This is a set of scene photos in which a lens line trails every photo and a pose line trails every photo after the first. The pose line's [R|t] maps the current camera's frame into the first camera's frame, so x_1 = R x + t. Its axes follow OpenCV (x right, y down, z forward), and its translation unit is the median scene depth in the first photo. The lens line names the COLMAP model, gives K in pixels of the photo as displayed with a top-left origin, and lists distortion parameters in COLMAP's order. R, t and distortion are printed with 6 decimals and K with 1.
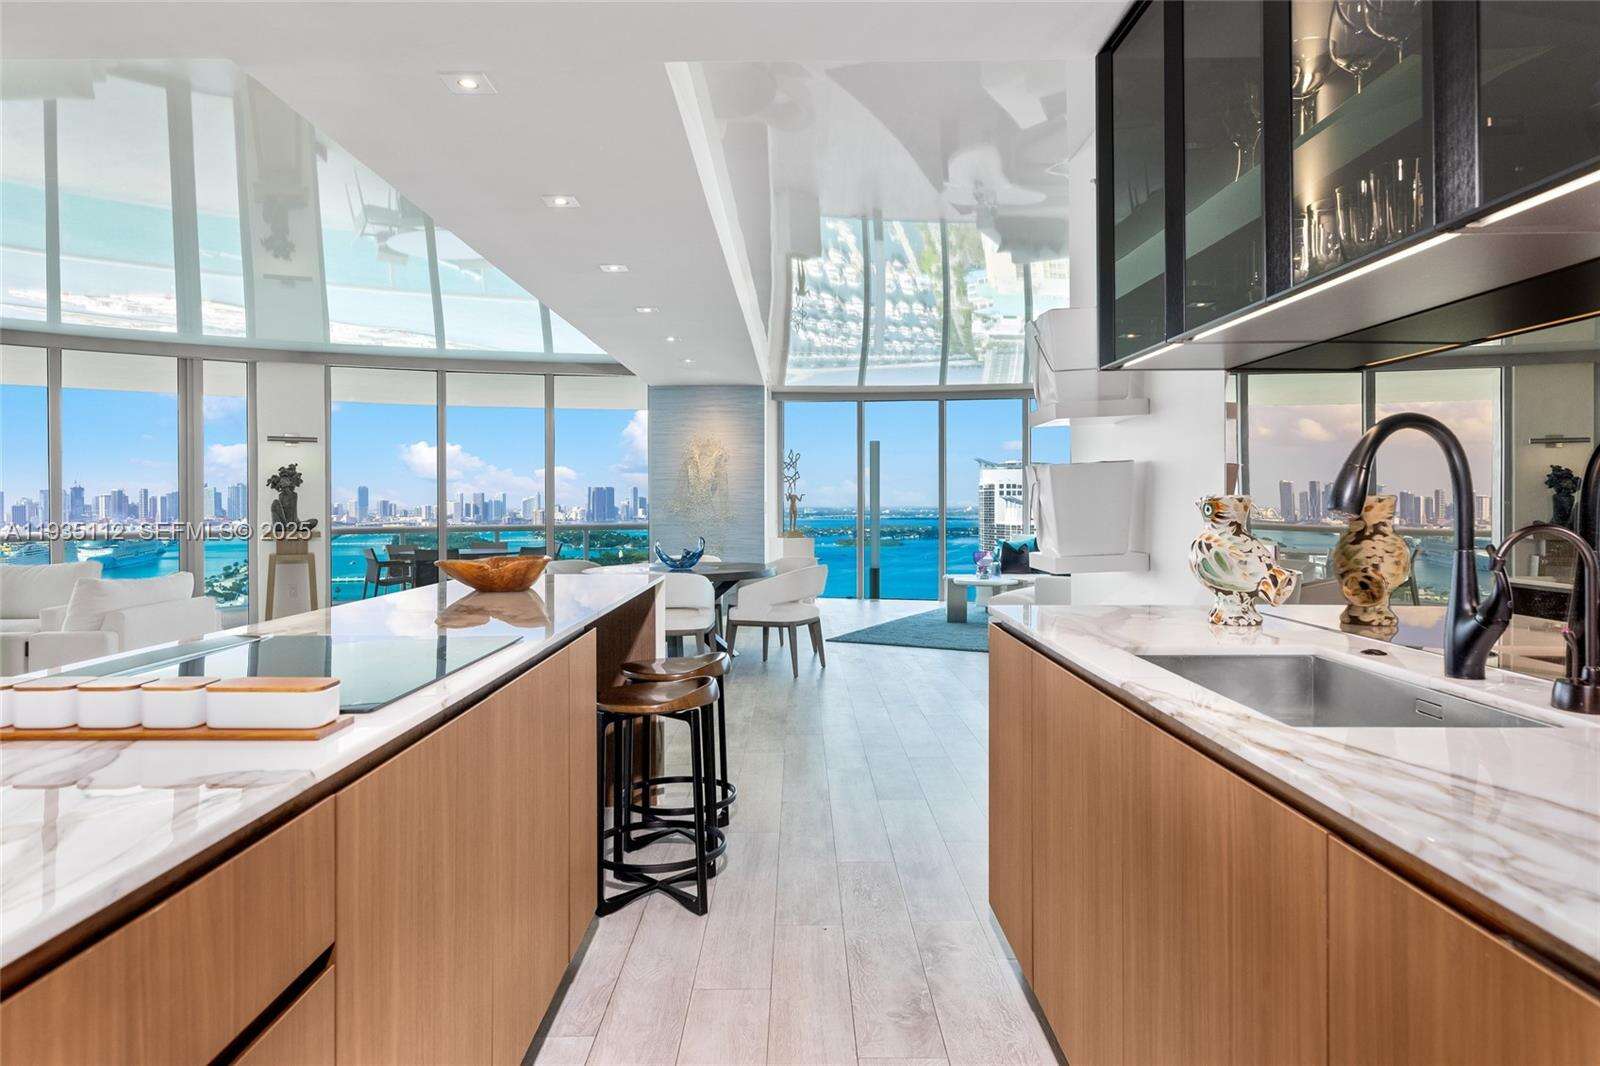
lens RADIAL K [[990.4, 0, 790.6], [0, 990.4, 503.7], [0, 0, 1]] dist [0.000544, 0.001477]
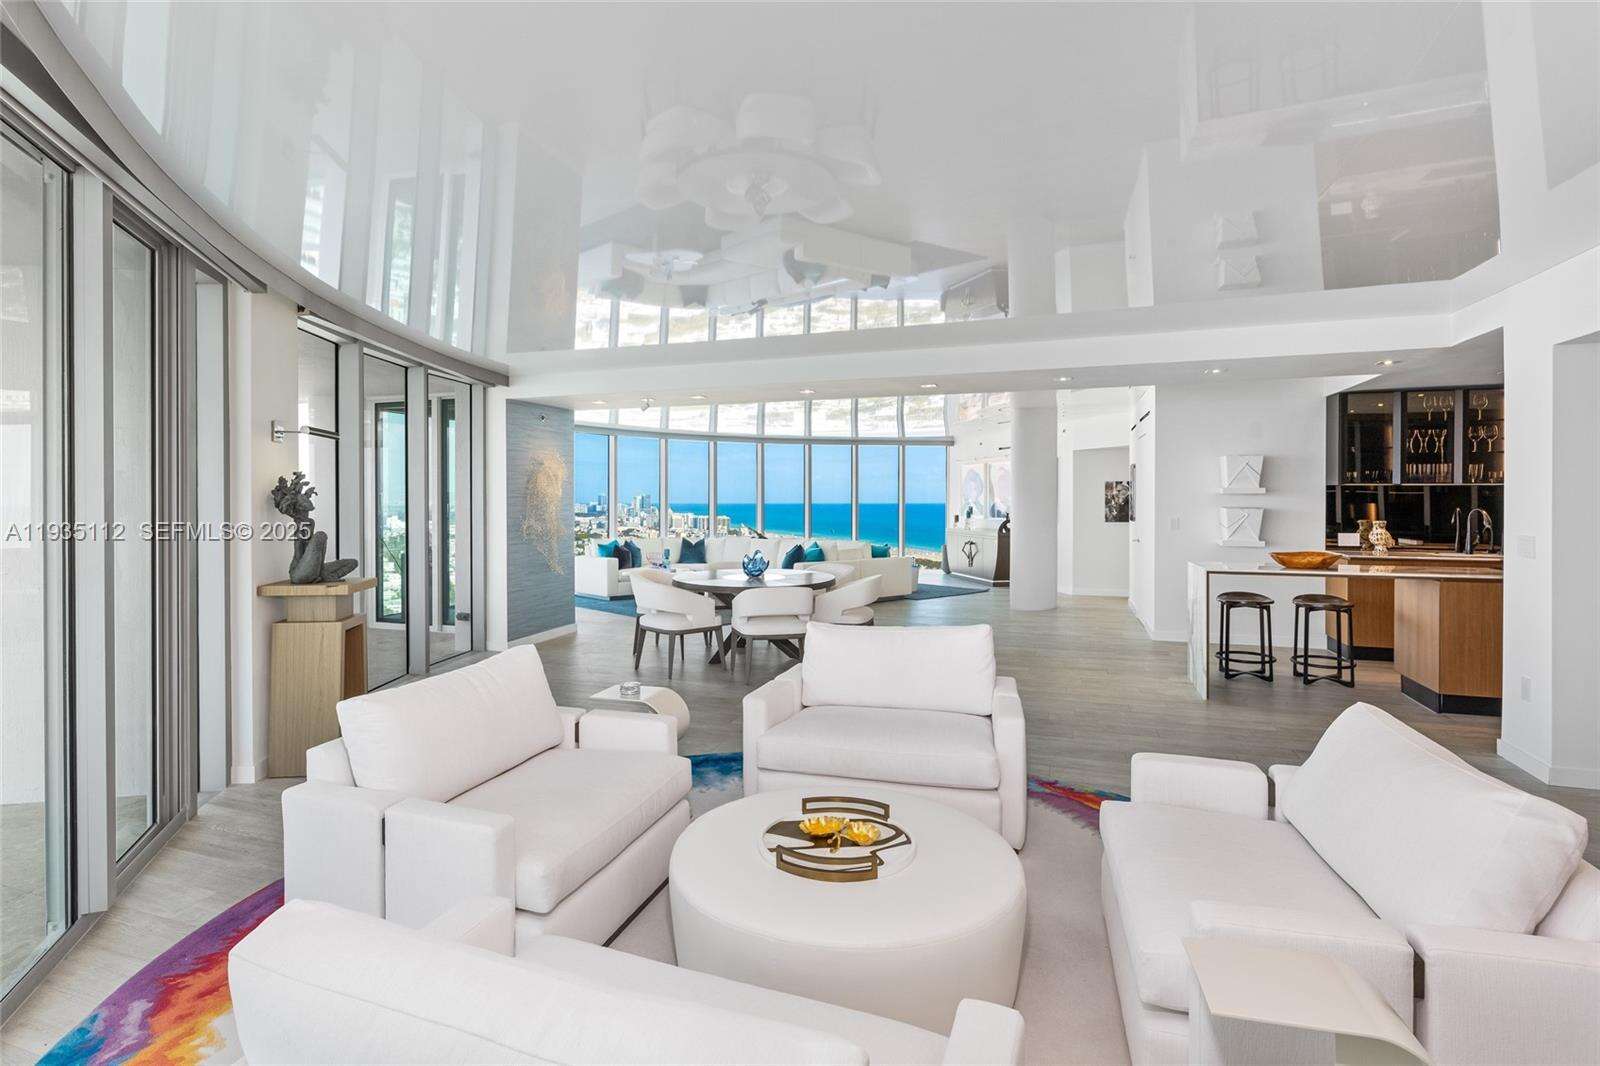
lens RADIAL K [[791.3, 0, 791.3], [0, 791.3, 501.5], [0, 0, 1]] dist [-0.001015, 0.000120]
pose [[0.304426, 0.001529, 0.952535, -0.900462], [-0.000749, 0.999999, -0.001365, -0.023631], [-0.952536, -0.000298, 0.304427, 0.602412]]
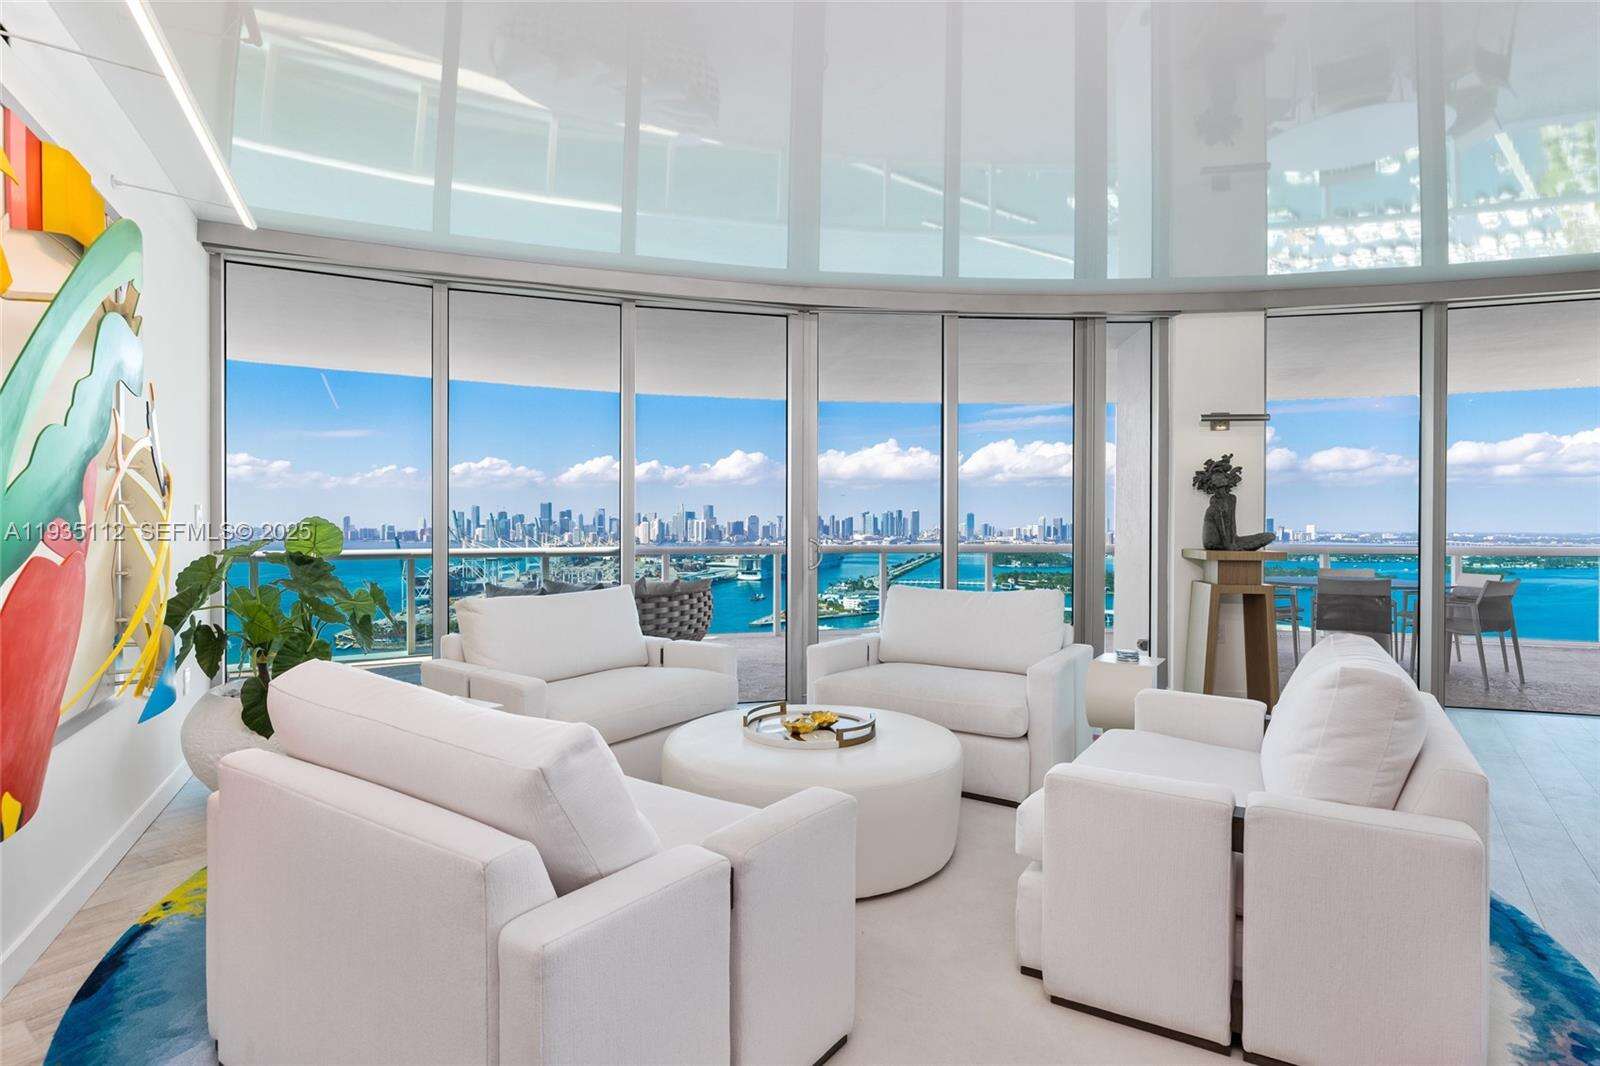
lens RADIAL K [[782.8, 0, 795.3], [0, 782.8, 533.3], [0, 0, 1]] dist [-0.001166, -0.000550]
pose [[0.813065, 0.012141, -0.582047, -0.446758], [-0.007368, 0.999917, 0.010565, 0.011708], [0.582127, -0.004301, 0.813087, 0.396565]]
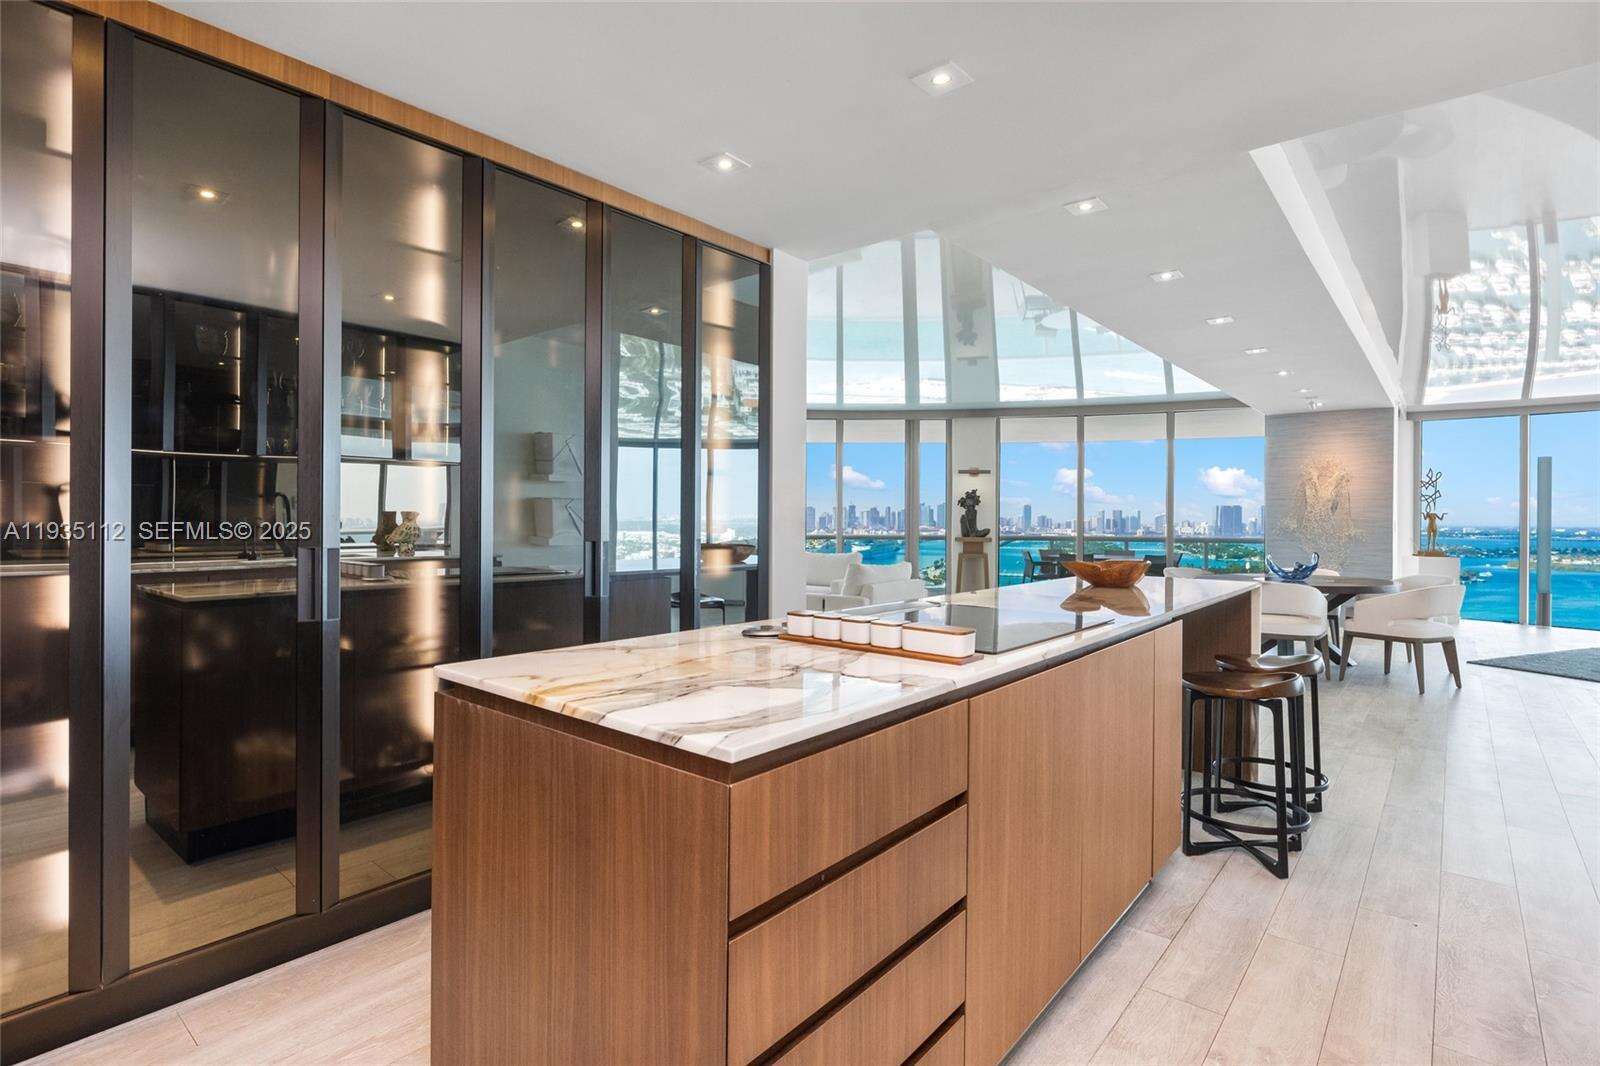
lens RADIAL K [[783.4, 0, 799.1], [0, 783.4, 518.2], [0, 0, 1]] dist [-0.001778, -0.000472]
pose [[0.770411, 0.010995, -0.637453, 0.018558], [-0.011278, 0.999930, 0.003617, -0.000091], [0.637448, 0.004403, 0.770481, -0.021442]]
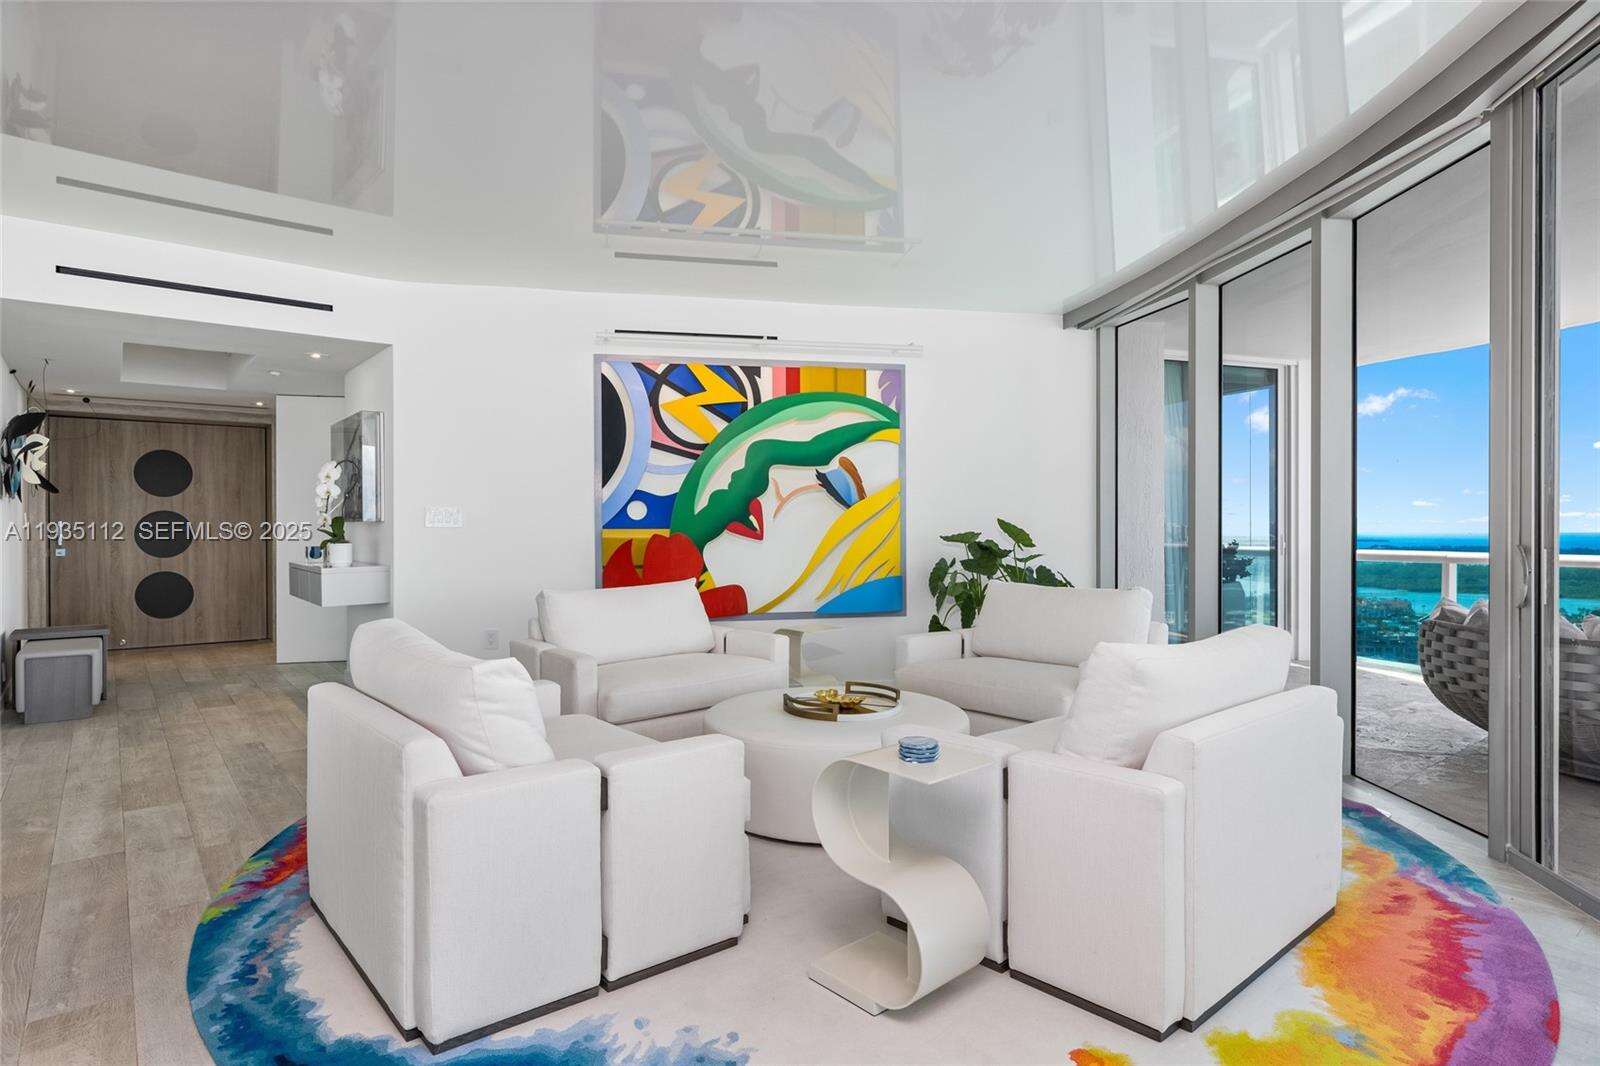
lens RADIAL K [[861.1, 0, 800.0], [0, 861.1, 533.0], [0, 0, 1]] dist [0.002360, 0.000488]
pose [[-0.769252, 0.011148, -0.638849, -0.363233], [0.005035, 0.999922, 0.011386, 0.012131], [0.638926, 0.005542, -0.769248, 0.964212]]
